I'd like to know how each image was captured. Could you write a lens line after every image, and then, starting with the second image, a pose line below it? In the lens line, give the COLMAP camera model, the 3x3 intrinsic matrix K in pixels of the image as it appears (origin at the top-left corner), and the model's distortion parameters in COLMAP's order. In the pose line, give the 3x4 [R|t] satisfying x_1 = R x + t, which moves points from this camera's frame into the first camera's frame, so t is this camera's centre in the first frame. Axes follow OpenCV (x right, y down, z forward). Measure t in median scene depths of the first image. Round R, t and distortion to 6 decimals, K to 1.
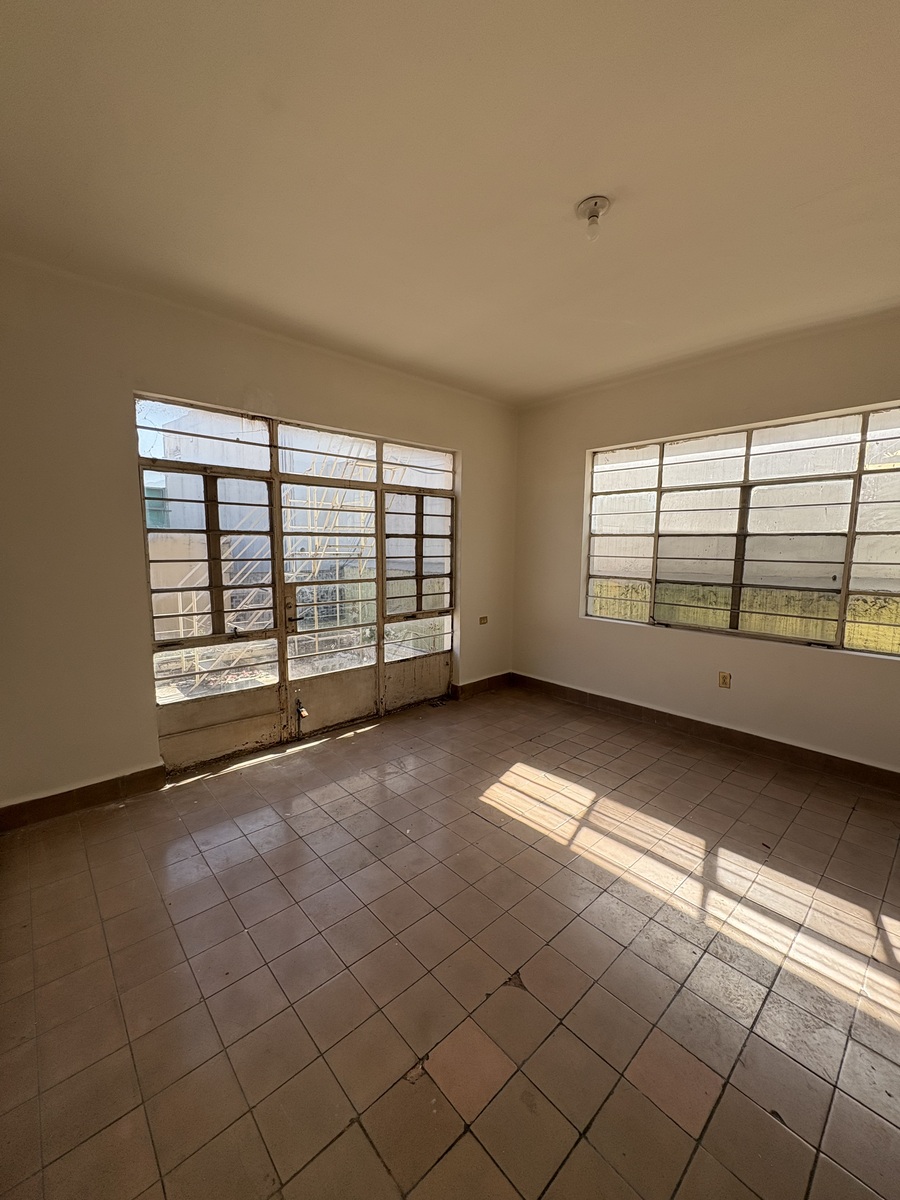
lens RADIAL K [[470.6, 0, 442.9], [0, 470.6, 600.2], [0, 0, 1]] dist [-0.002796, -0.000260]
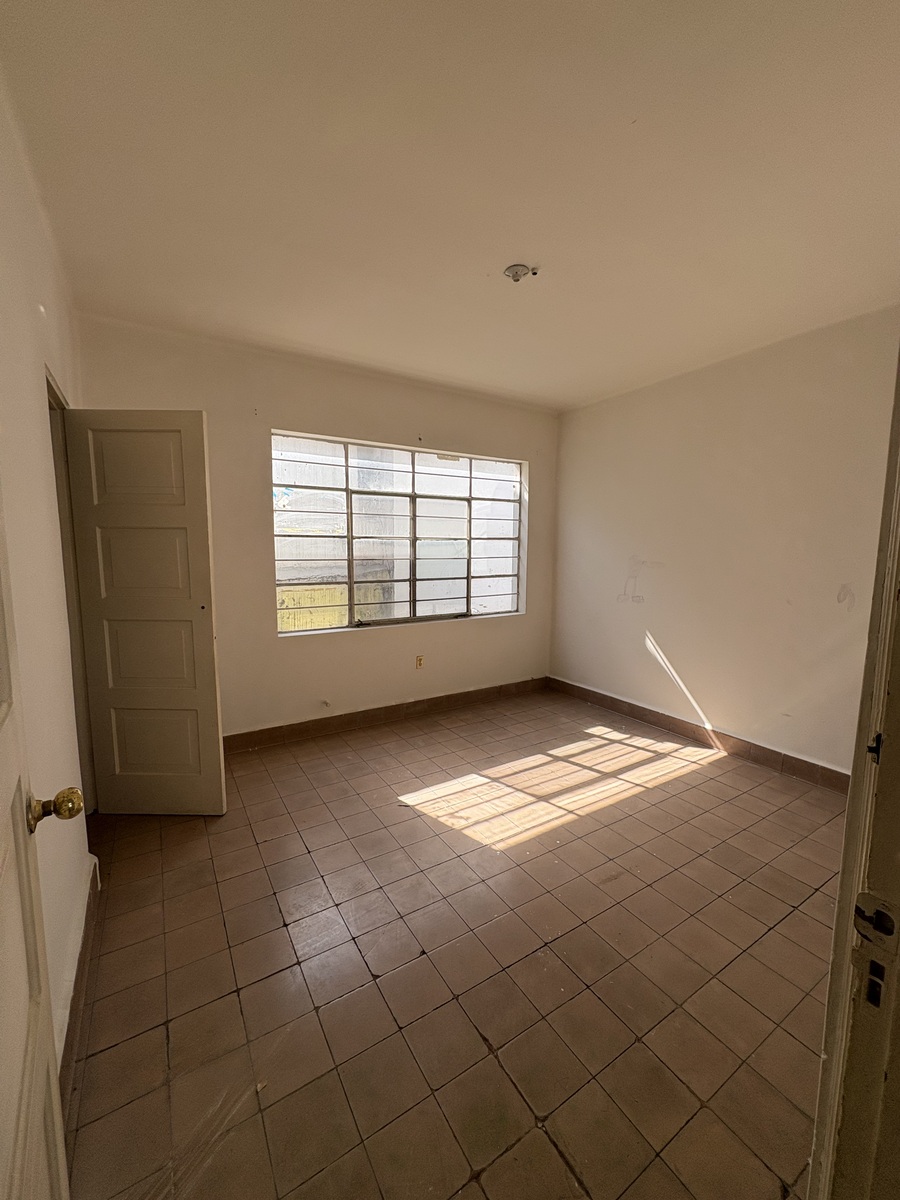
lens RADIAL K [[470.6, 0, 442.9], [0, 470.6, 600.2], [0, 0, 1]] dist [-0.002796, -0.000260]
pose [[0.163743, -0.121112, 0.979040, -0.513689], [0.114667, 0.988045, 0.103048, -0.086785], [-0.979816, 0.095390, 0.175673, 0.659362]]
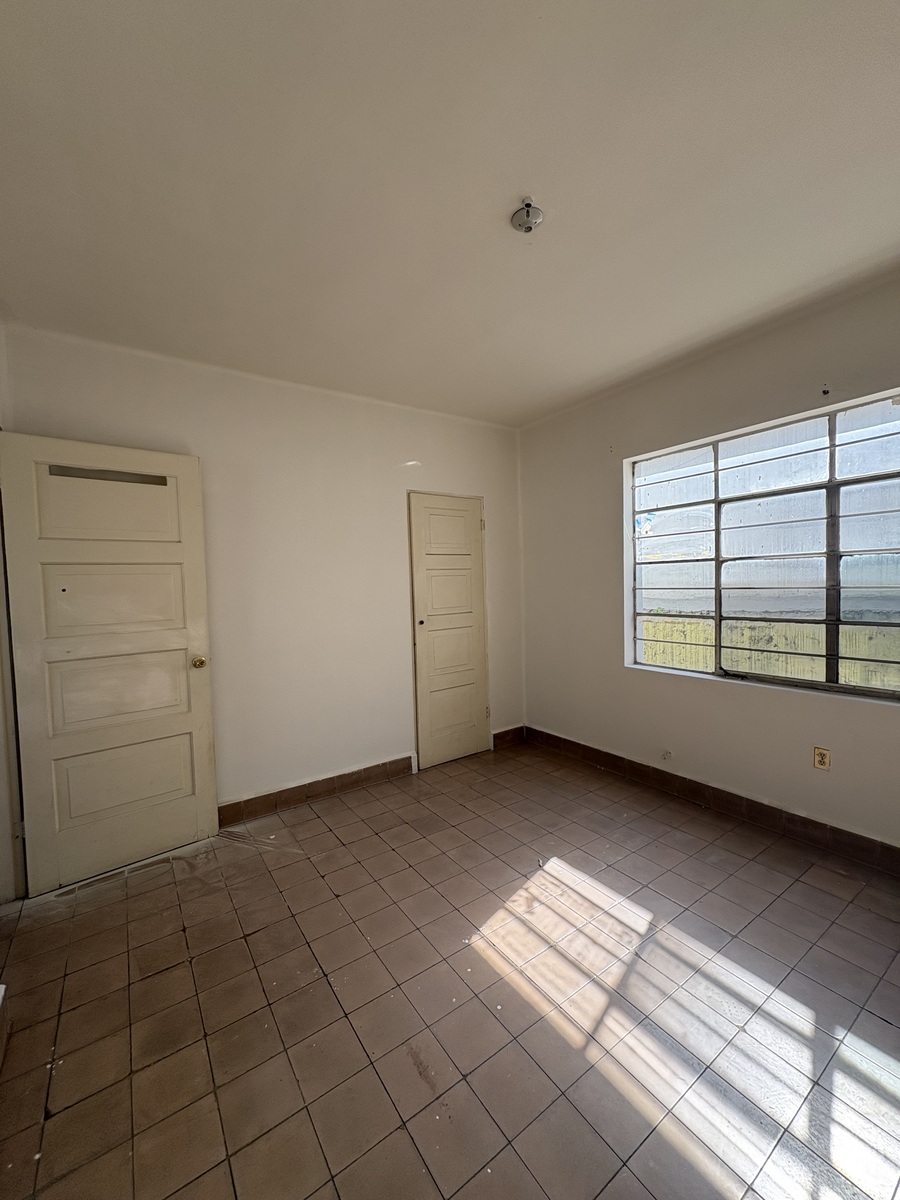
lens RADIAL K [[483.0, 0, 473.2], [0, 483.0, 601.0], [0, 0, 1]] dist [-0.000199, -0.000144]
pose [[0.995483, -0.038416, -0.086817, 0.121019], [0.031594, 0.996403, -0.078628, -0.019215], [0.089525, 0.075530, 0.993117, 0.179988]]
